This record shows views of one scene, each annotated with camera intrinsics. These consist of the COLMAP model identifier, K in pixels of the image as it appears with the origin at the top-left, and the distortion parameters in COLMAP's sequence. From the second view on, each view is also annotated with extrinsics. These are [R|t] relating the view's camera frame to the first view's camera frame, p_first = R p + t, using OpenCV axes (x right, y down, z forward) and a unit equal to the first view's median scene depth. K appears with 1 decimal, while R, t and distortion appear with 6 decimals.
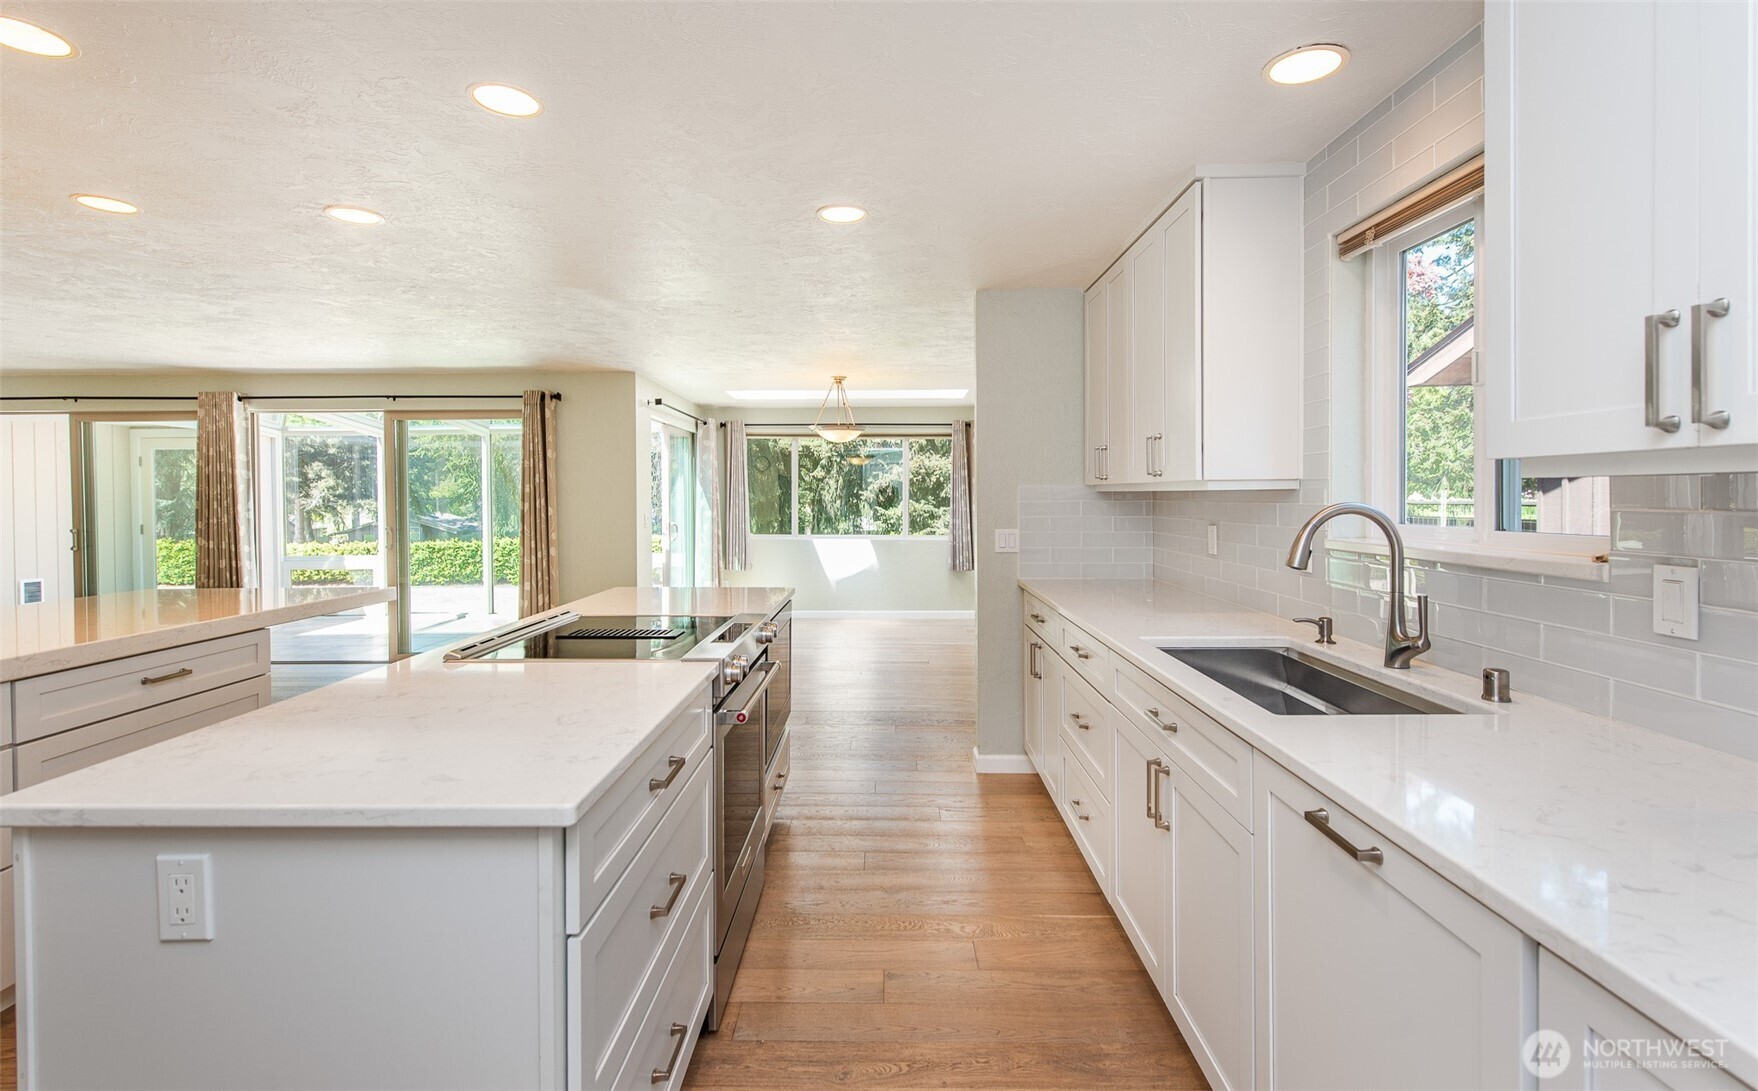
lens RADIAL K [[801.5, 0, 883.0], [0, 801.5, 505.1], [0, 0, 1]] dist [0.002197, -0.000201]
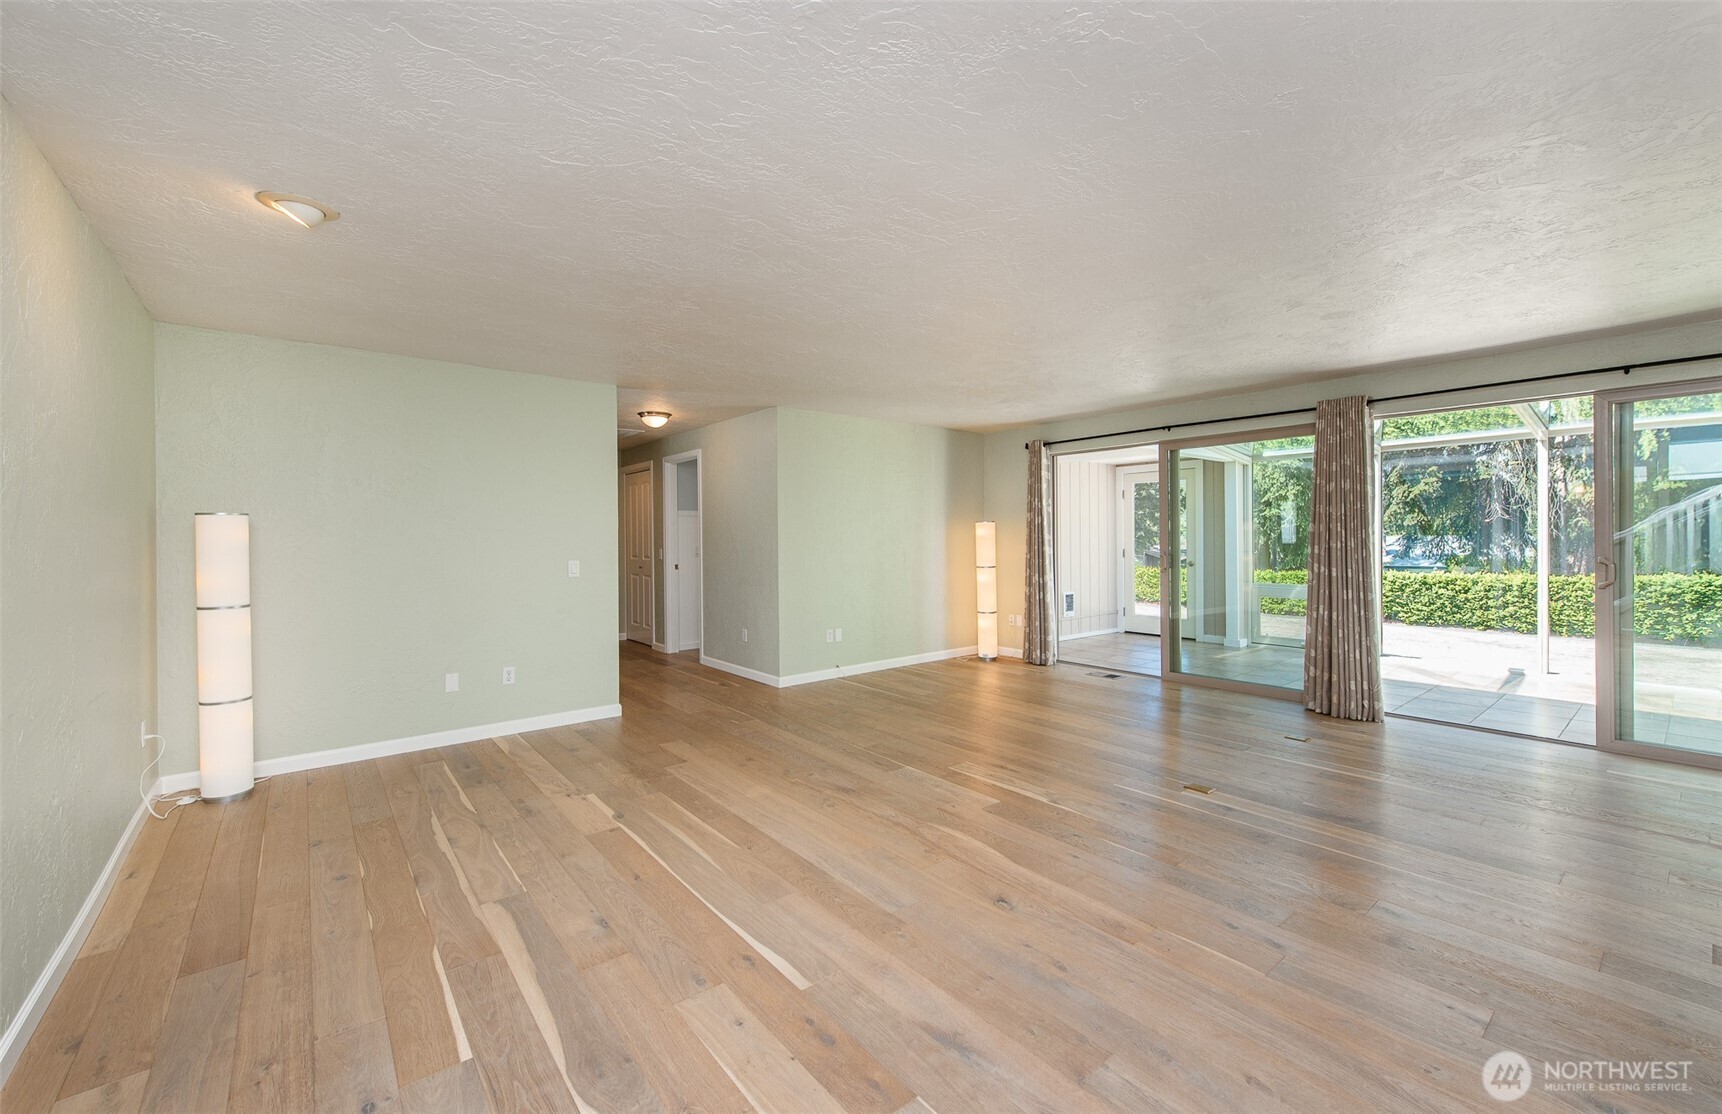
lens RADIAL K [[687.9, 0, 859.5], [0, 687.9, 544.7], [0, 0, 1]] dist [-0.000846, -0.000038]
pose [[0.628707, 0.010875, -0.777567, -0.565483], [-0.003659, 0.999933, 0.011027, 0.012219], [0.777634, -0.004087, 0.628704, 0.117039]]
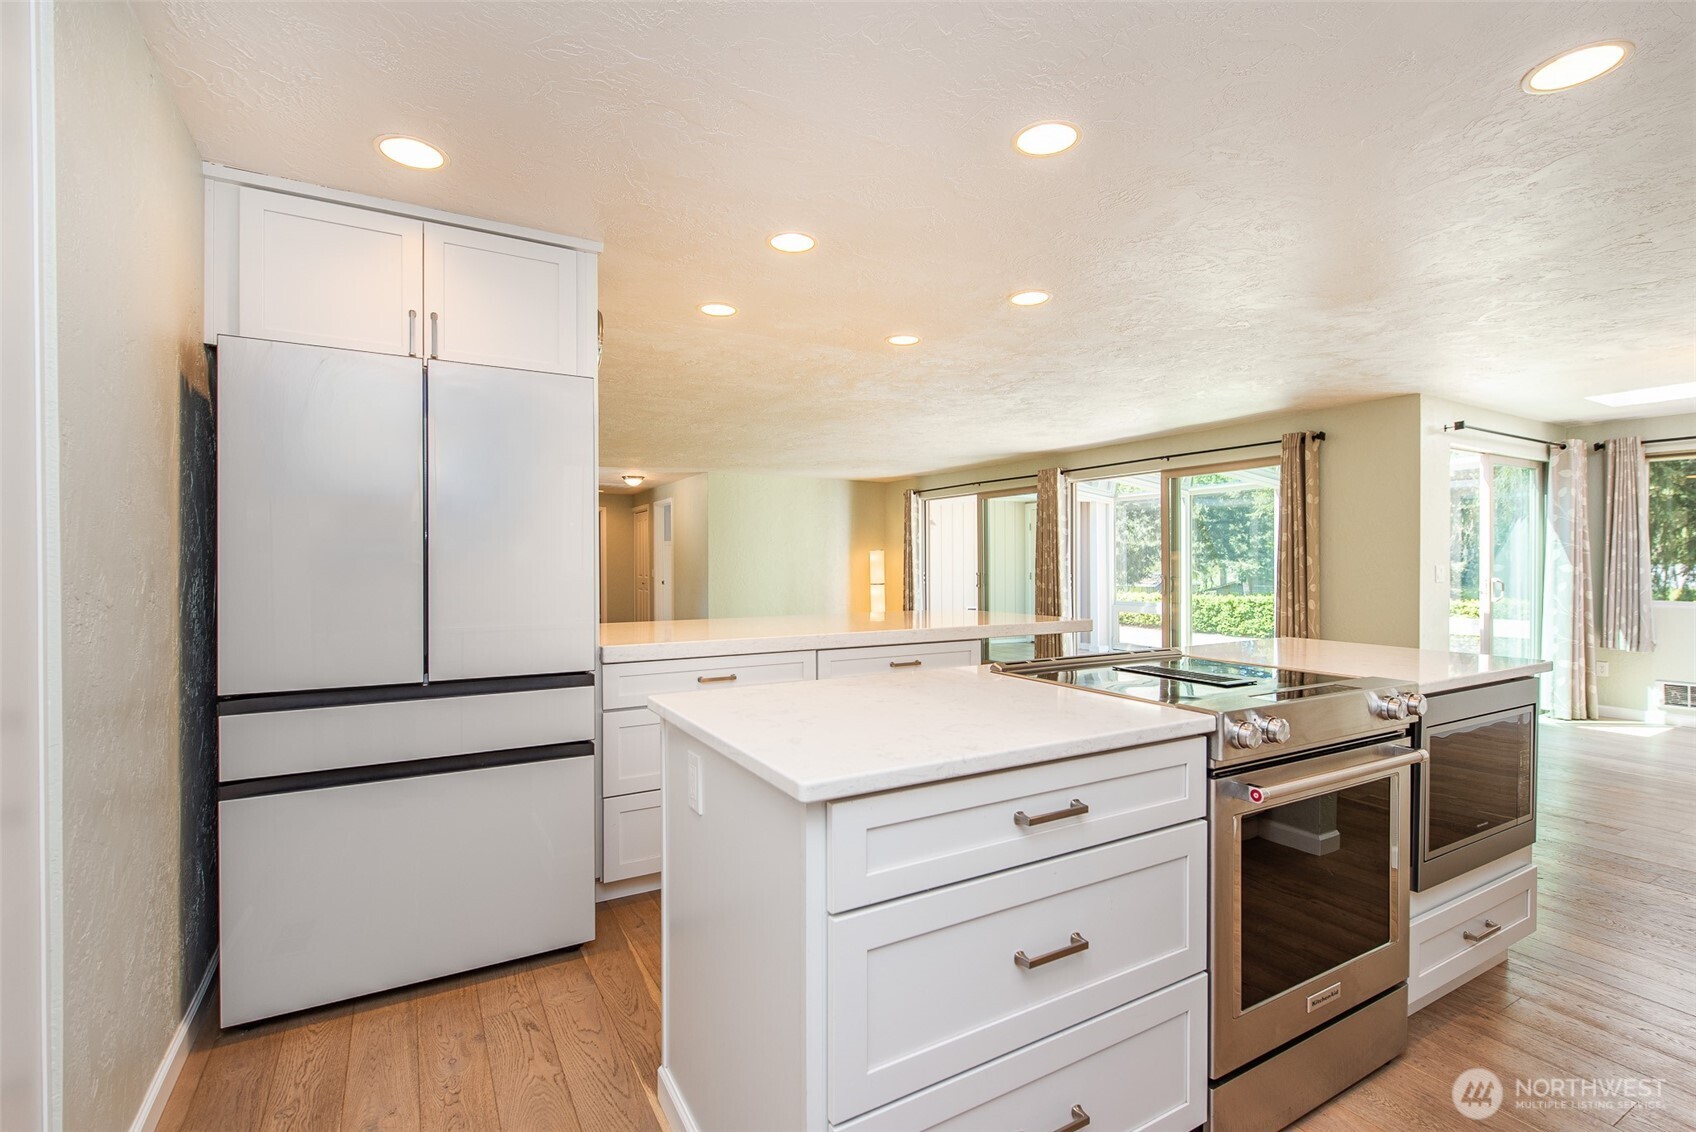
lens RADIAL K [[764.6, 0, 841.5], [0, 764.6, 567.4], [0, 0, 1]] dist [0.001406, -0.000788]
pose [[0.496742, 0.009584, -0.867845, 0.082995], [-0.008209, 0.999946, 0.006344, 0.013848], [0.867859, 0.003973, 0.496794, 0.089248]]
